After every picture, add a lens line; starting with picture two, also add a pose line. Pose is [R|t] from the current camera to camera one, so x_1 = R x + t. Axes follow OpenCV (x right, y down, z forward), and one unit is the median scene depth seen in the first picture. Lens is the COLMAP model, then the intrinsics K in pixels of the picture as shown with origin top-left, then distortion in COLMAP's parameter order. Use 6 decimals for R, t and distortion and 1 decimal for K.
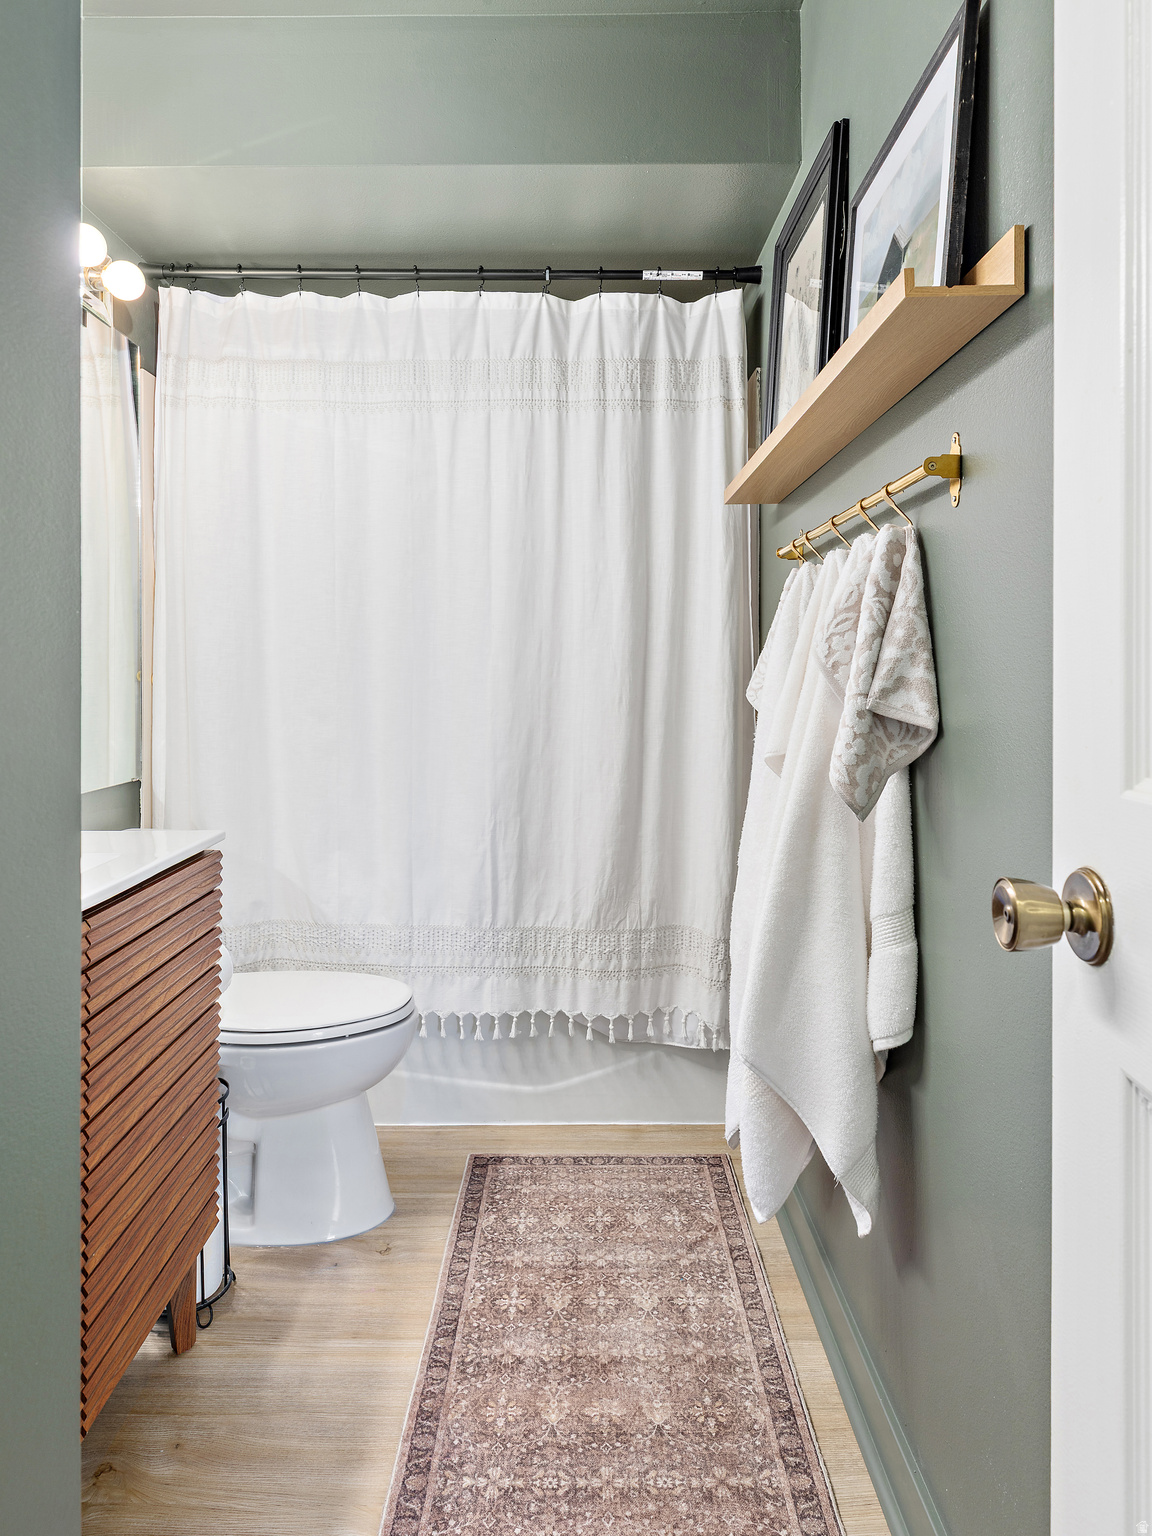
lens RADIAL K [[944.6, 0, 575.7], [0, 944.6, 697.5], [0, 0, 1]] dist [-0.003860, 0.001357]
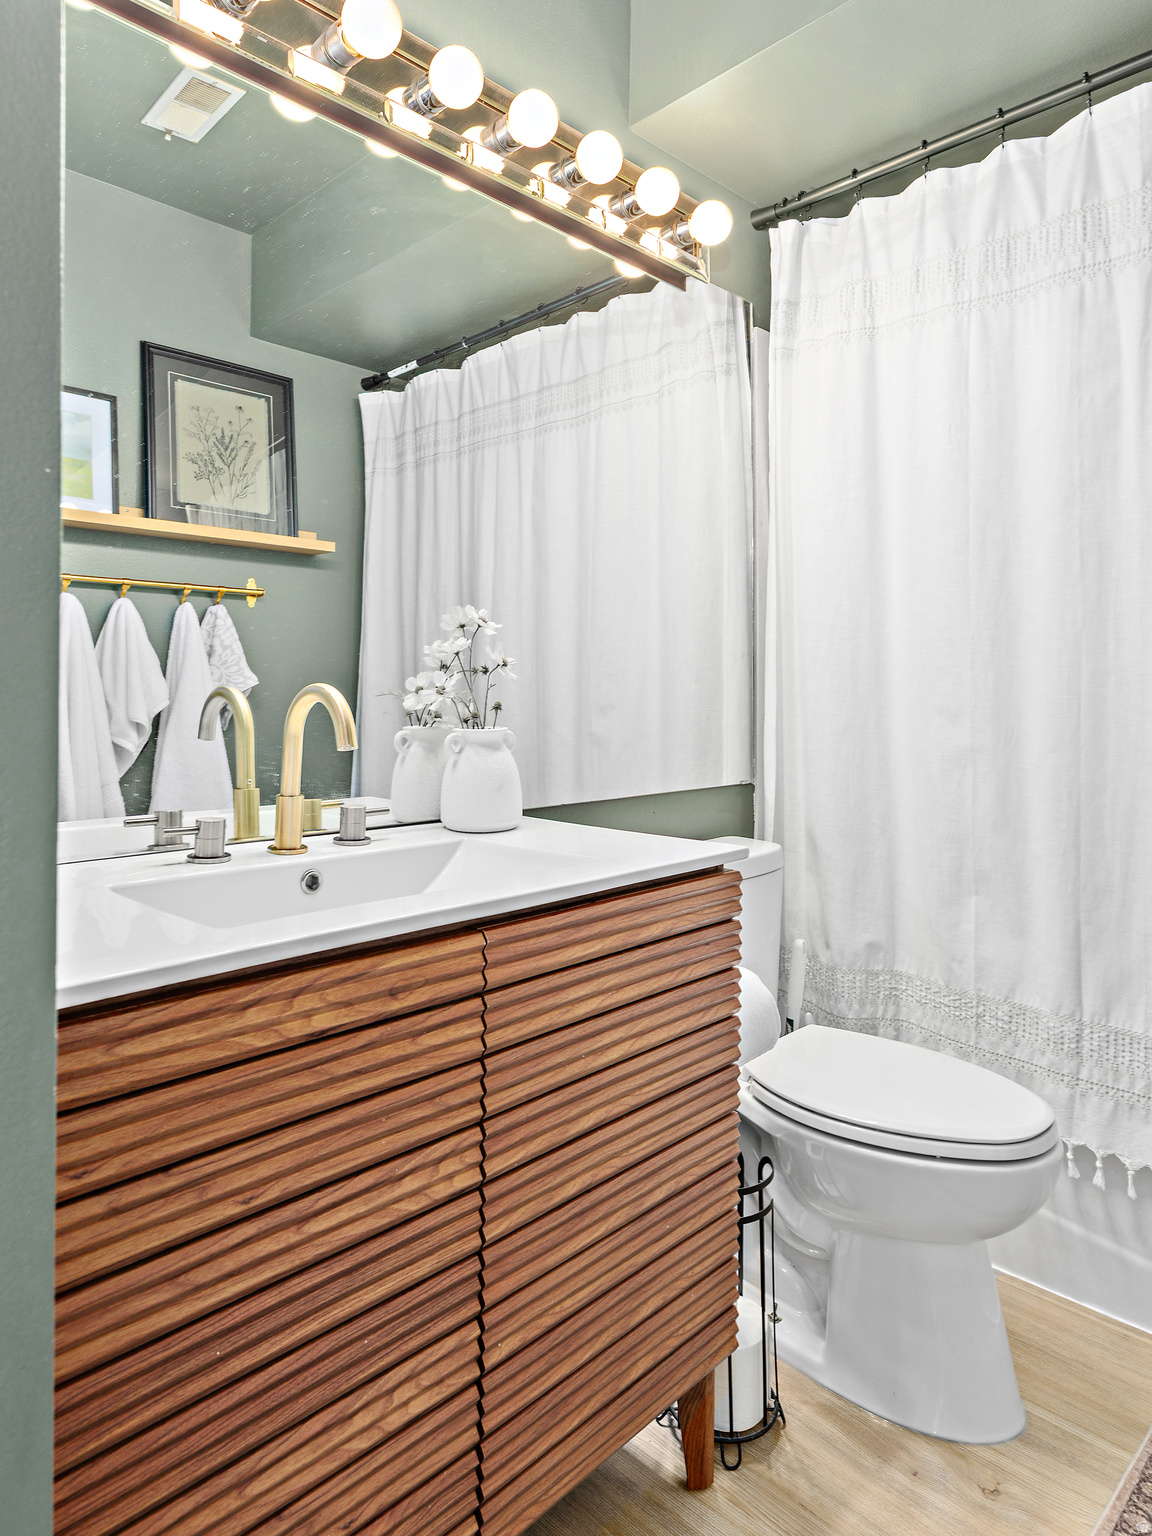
lens RADIAL K [[944.6, 0, 575.7], [0, 944.6, 697.5], [0, 0, 1]] dist [-0.003860, 0.001357]
pose [[0.703086, 0.001874, -0.711103, 0.061935], [-0.020262, 0.999643, -0.017400, 0.024915], [0.710816, 0.026642, 0.702873, 0.253042]]
